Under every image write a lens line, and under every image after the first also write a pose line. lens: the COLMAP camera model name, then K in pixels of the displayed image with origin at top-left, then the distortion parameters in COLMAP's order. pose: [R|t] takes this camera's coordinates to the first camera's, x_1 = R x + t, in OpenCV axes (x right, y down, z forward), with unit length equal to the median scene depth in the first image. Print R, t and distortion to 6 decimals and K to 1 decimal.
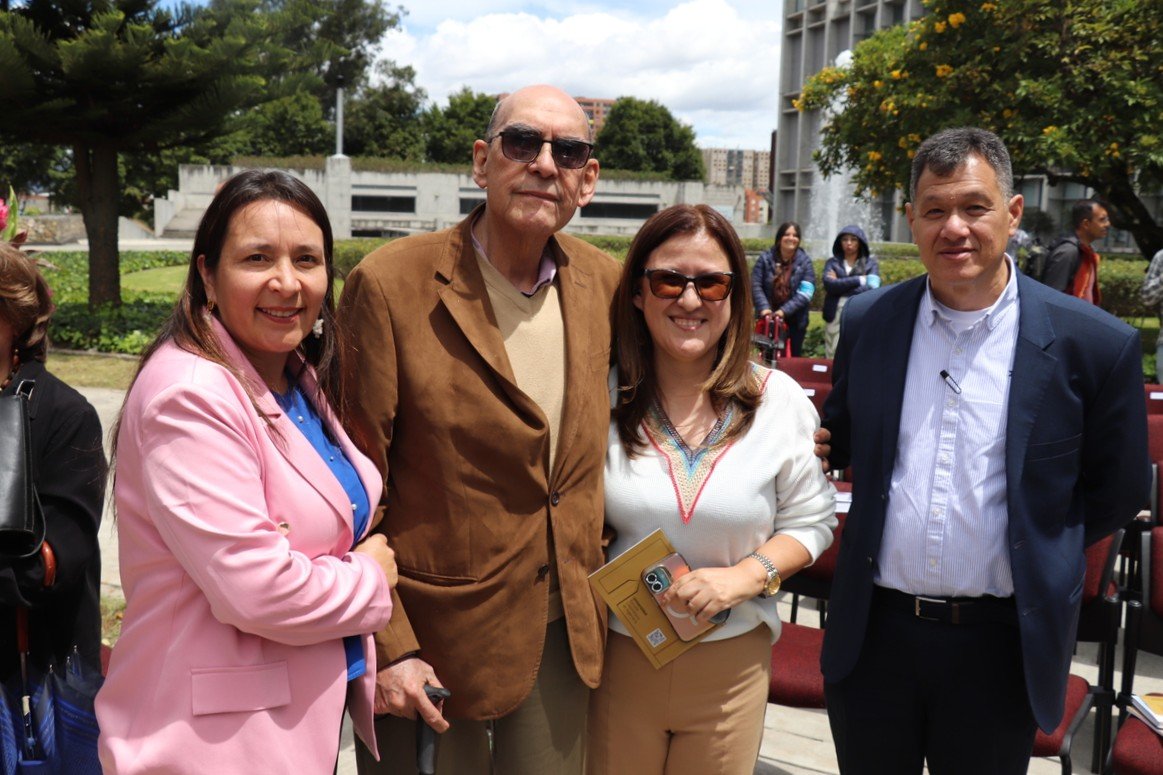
lens RADIAL K [[1265.6, 0, 581.5], [0, 1265.6, 387.5], [0, 0, 1]] dist [-0.112690, 0.334025]
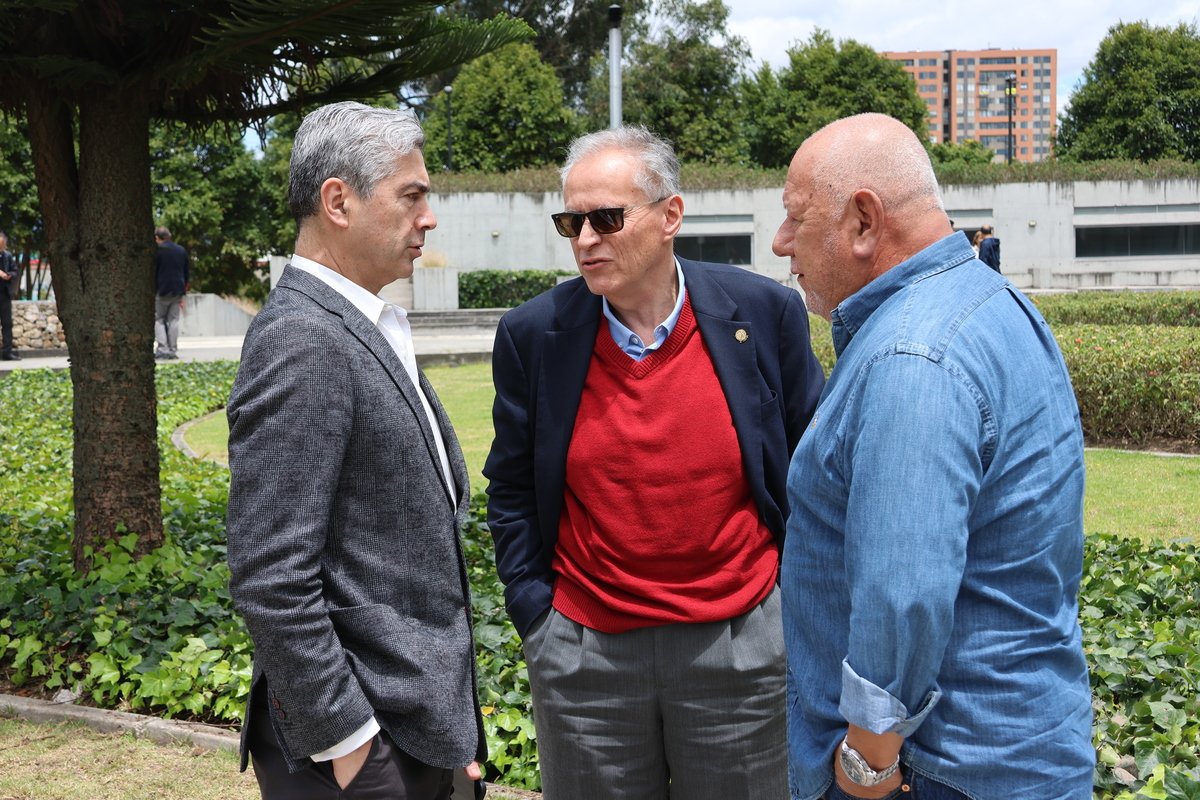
lens RADIAL K [[2176.2, 0, 600.0], [0, 2176.2, 400.0], [0, 0, 1]] dist [0.261681, 0.073532]
pose [[0.982814, -0.035996, -0.181056, -0.020299], [0.022358, 0.996795, -0.076807, -0.008589], [0.183241, 0.071439, 0.980469, 0.063440]]
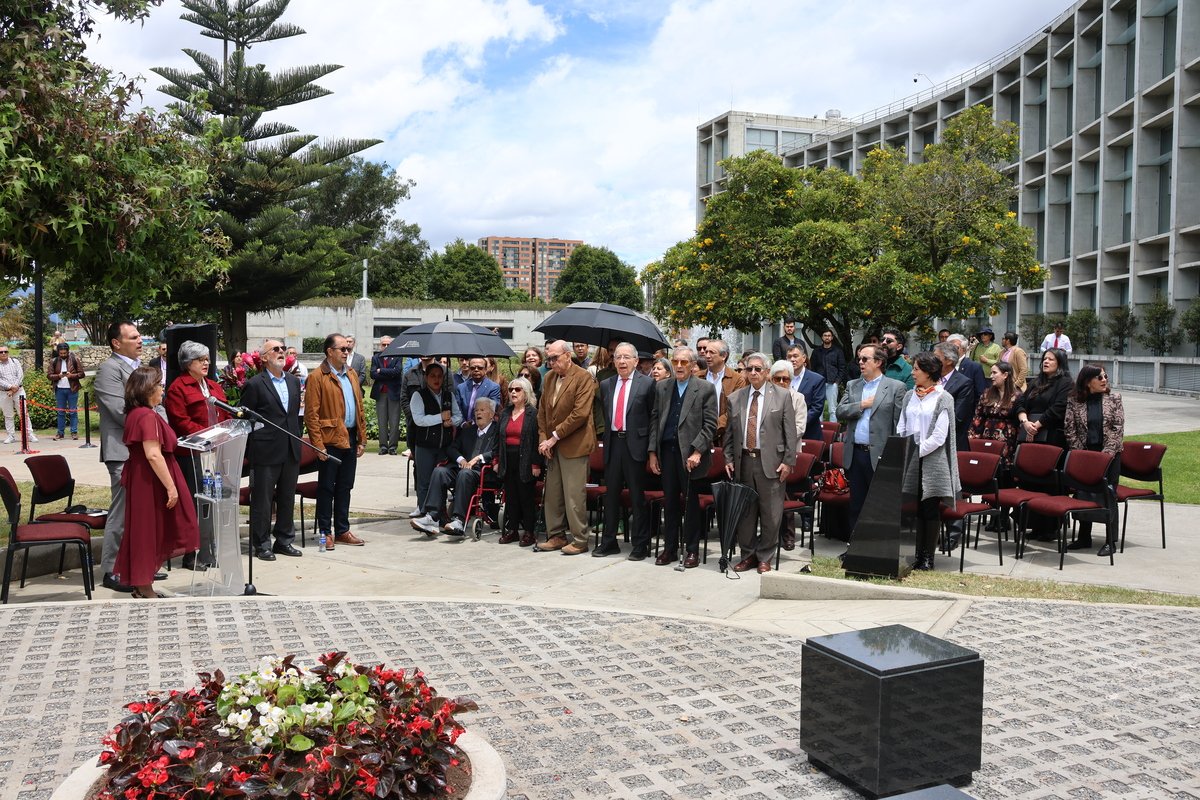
lens RADIAL K [[1046.1, 0, 600.7], [0, 1046.1, 377.5], [0, 0, 1]] dist [-0.200027, -0.000732]
pose [[0.999006, -0.017034, 0.041189, 0.007986], [0.020837, 0.995380, -0.093731, 0.006204], [-0.039402, 0.094496, 0.994745, -0.060498]]
